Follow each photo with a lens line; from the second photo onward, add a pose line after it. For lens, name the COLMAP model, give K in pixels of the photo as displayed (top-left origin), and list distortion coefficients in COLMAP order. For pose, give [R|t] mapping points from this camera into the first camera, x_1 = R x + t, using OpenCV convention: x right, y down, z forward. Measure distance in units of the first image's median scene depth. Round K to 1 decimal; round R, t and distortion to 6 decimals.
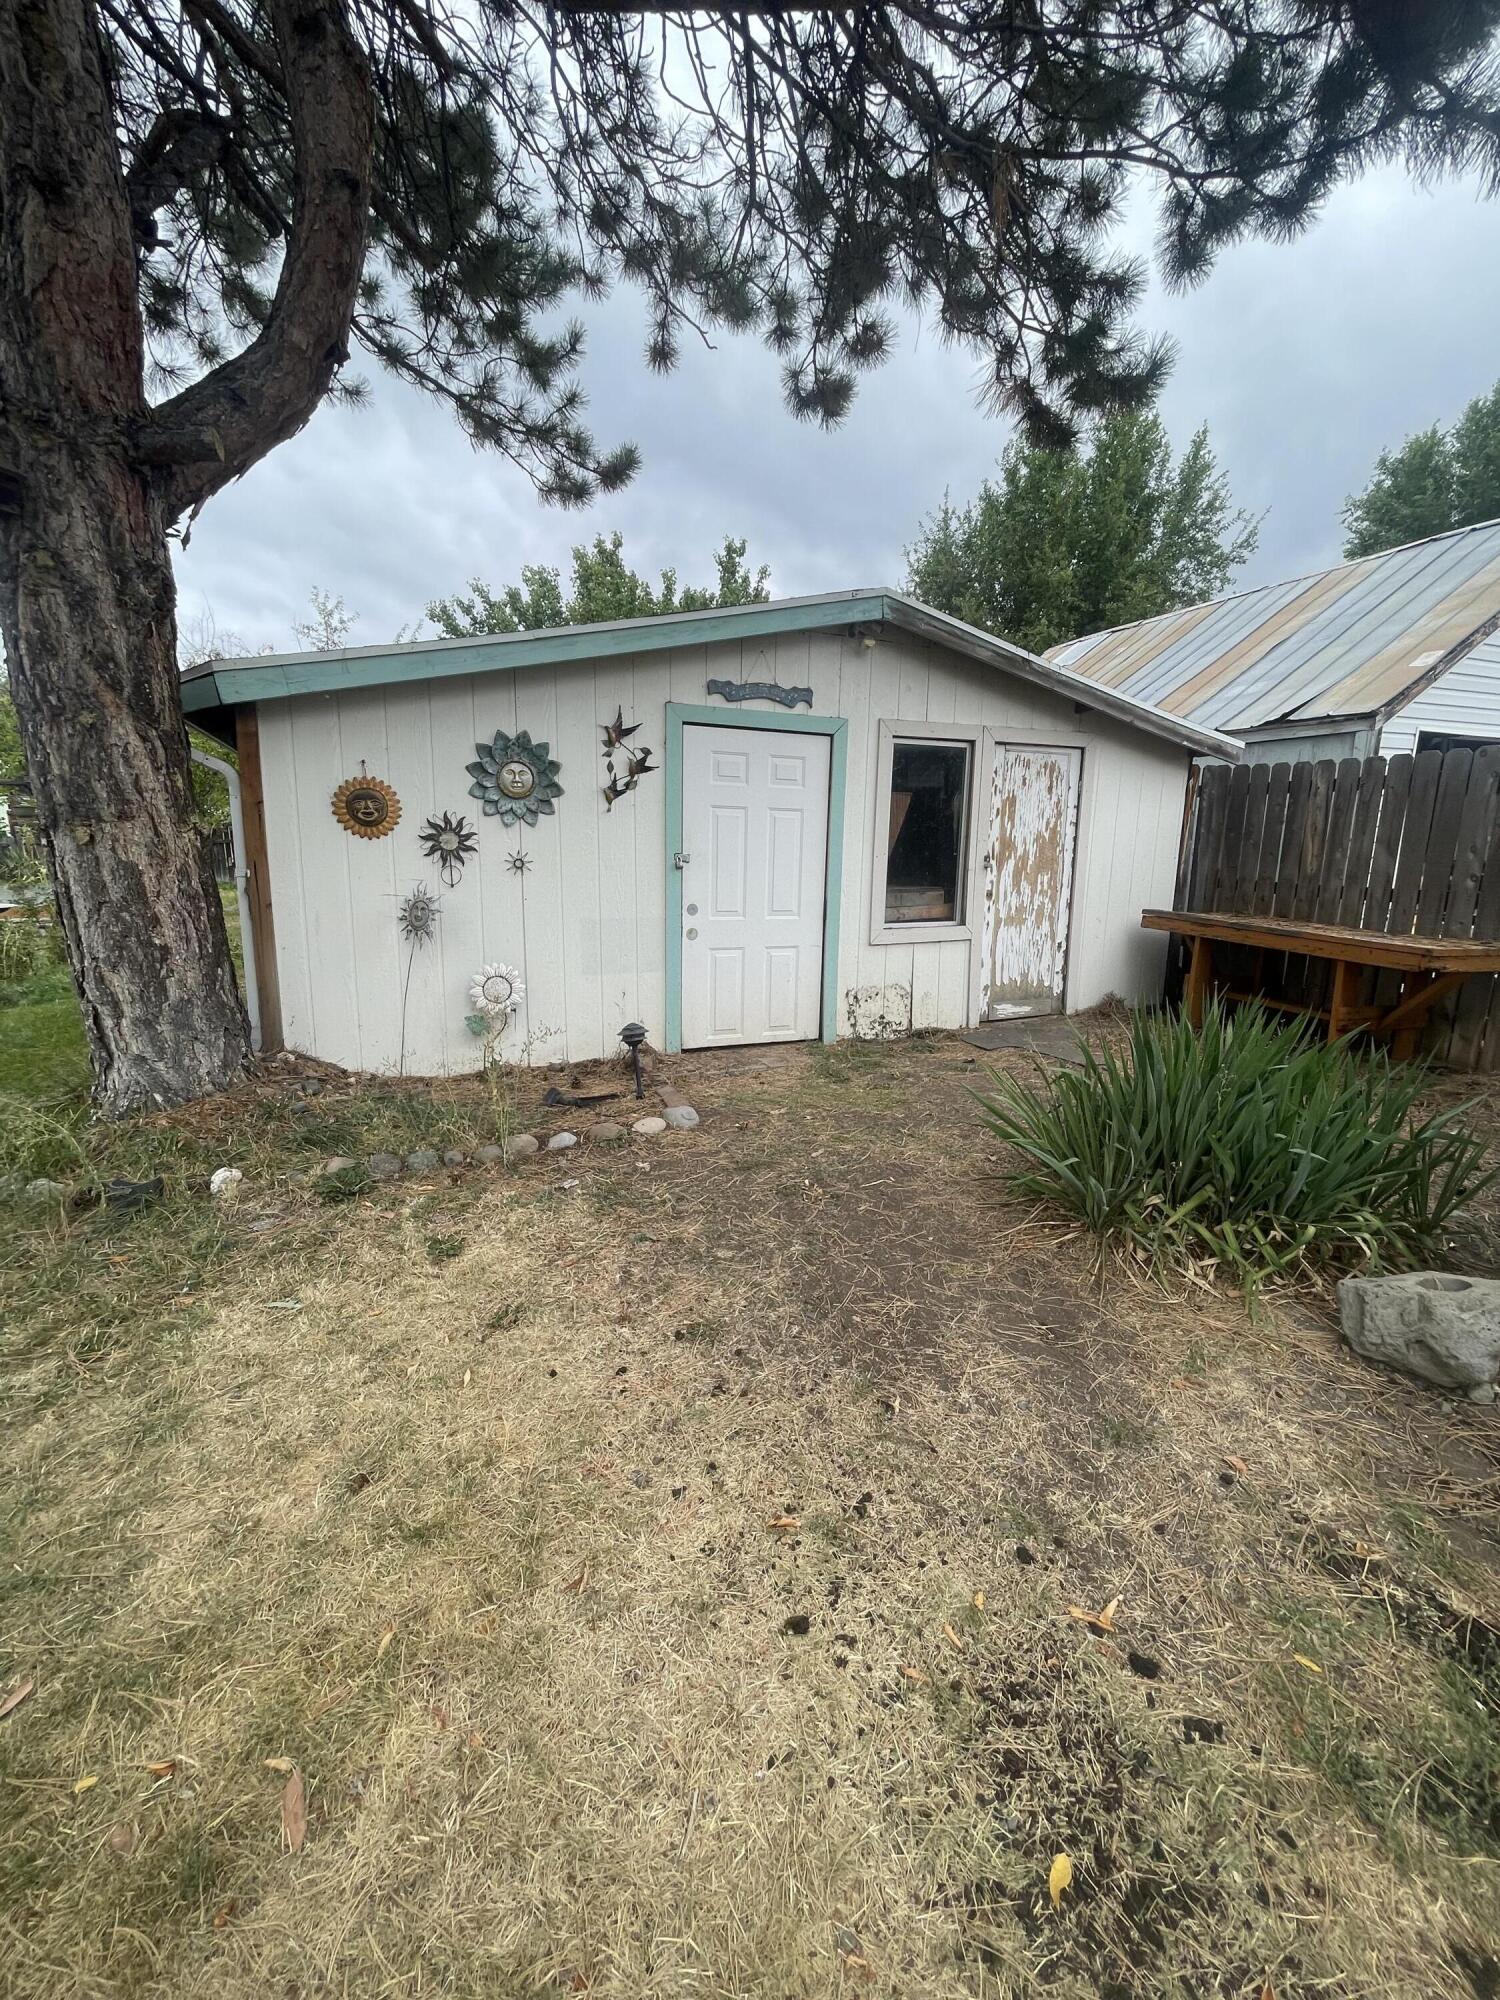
lens RADIAL K [[803.8, 0, 743.3], [0, 803.8, 999.3], [0, 0, 1]] dist [-0.001583, -0.000103]
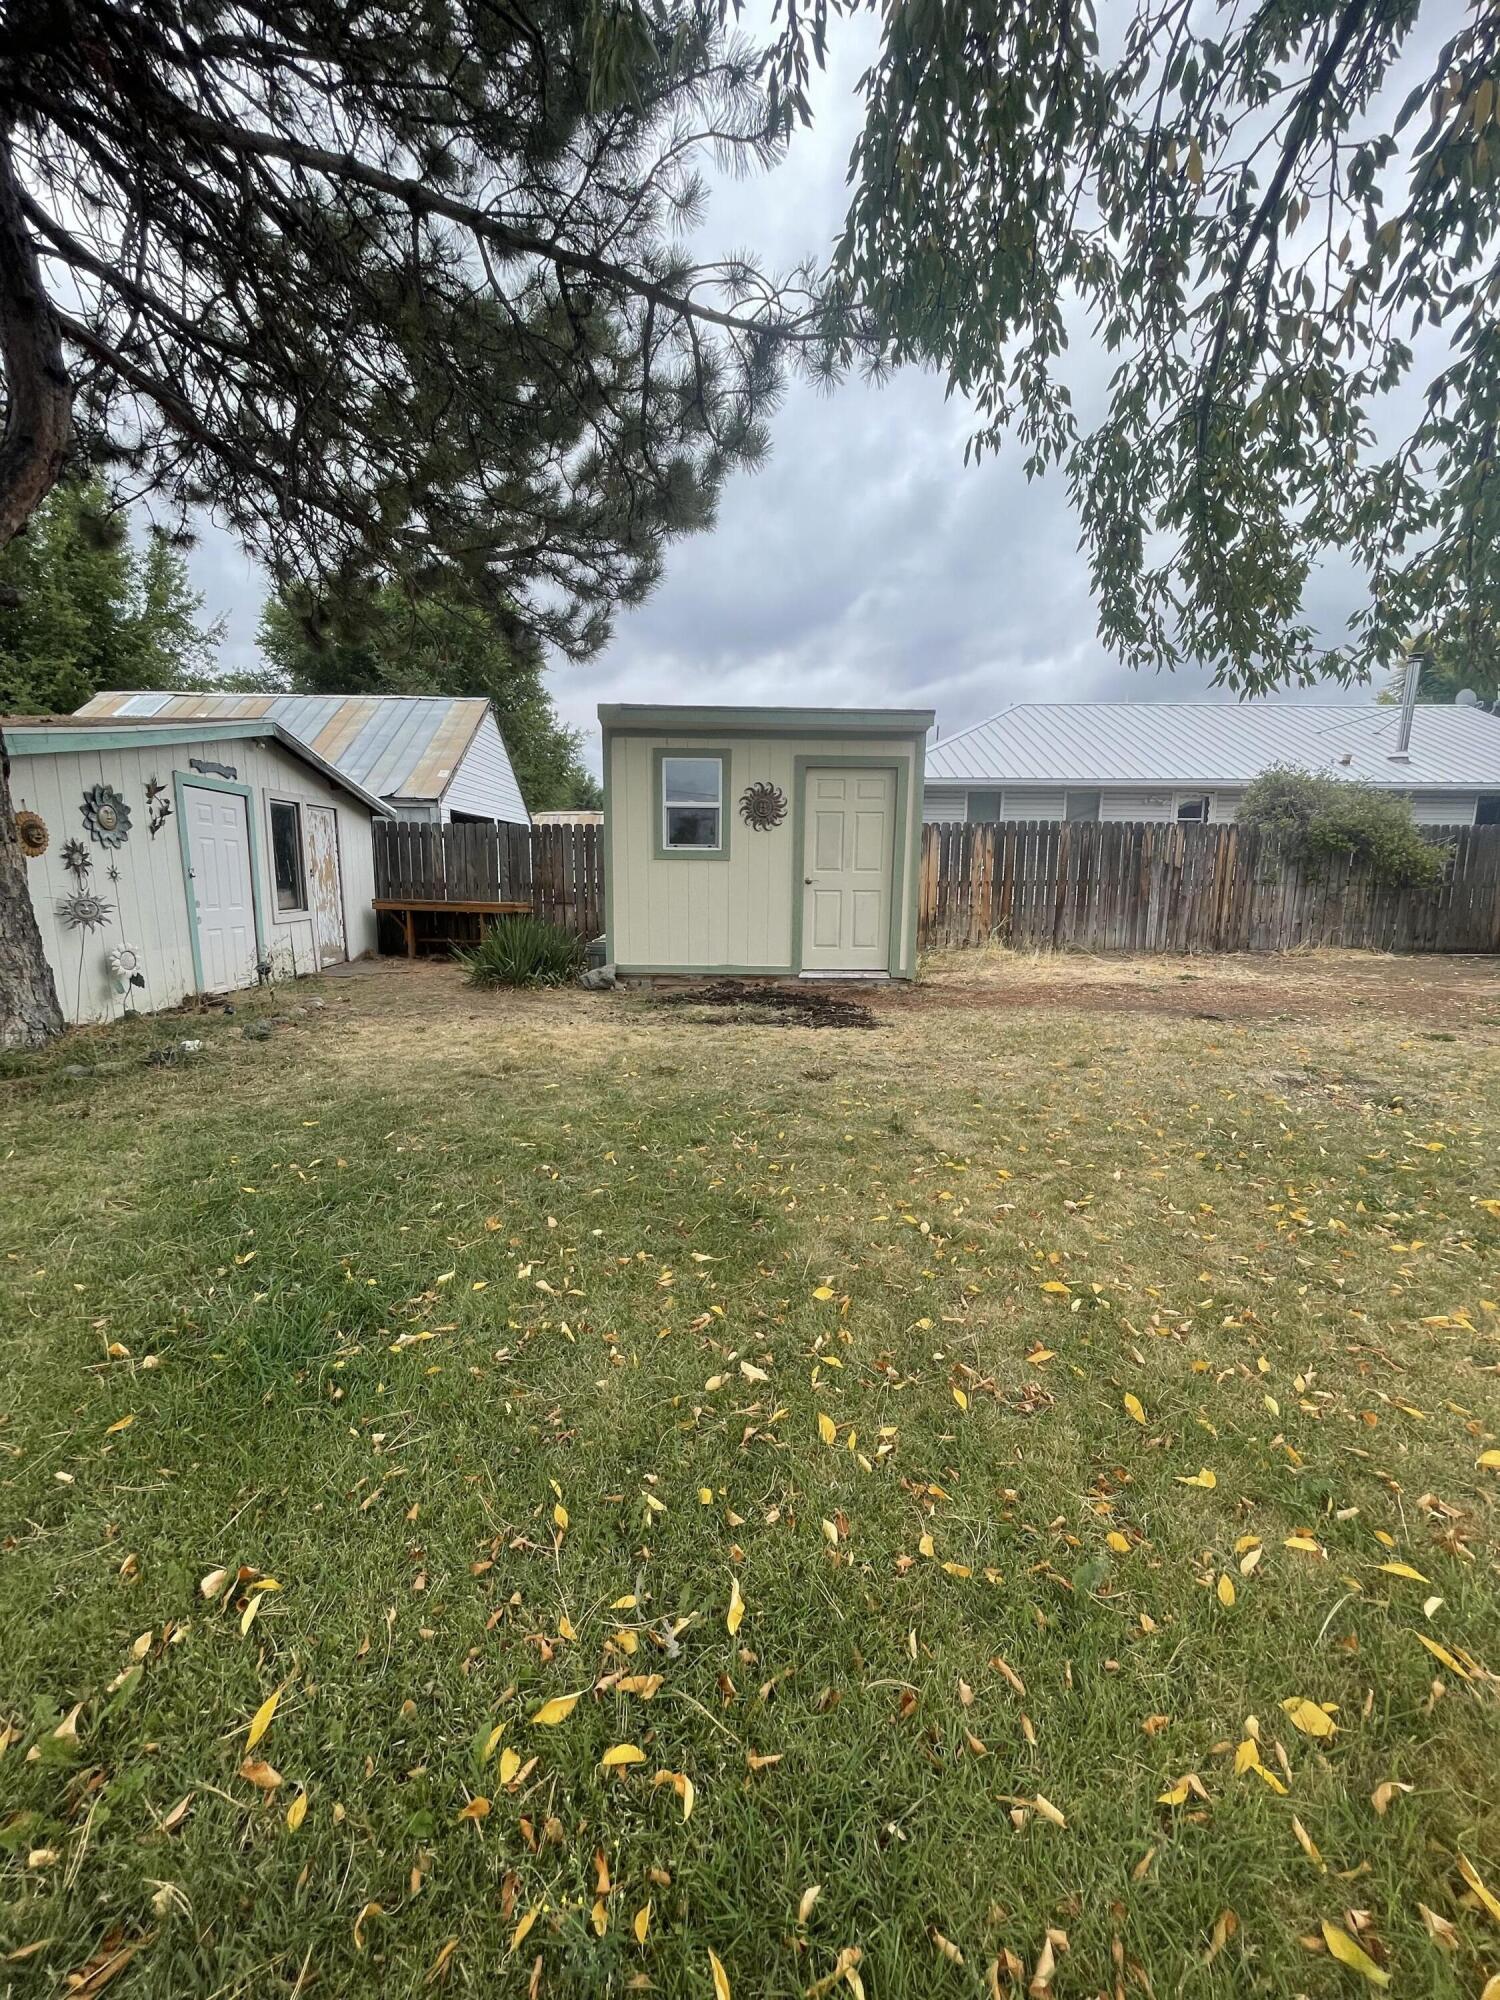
lens RADIAL K [[796.4, 0, 744.2], [0, 796.4, 998.6], [0, 0, 1]] dist [-0.001836, -0.000188]
pose [[0.334876, -0.155465, 0.929349, -1.078065], [0.178280, 0.978934, 0.099520, 0.094135], [-0.925243, 0.132358, 0.355538, -0.454608]]
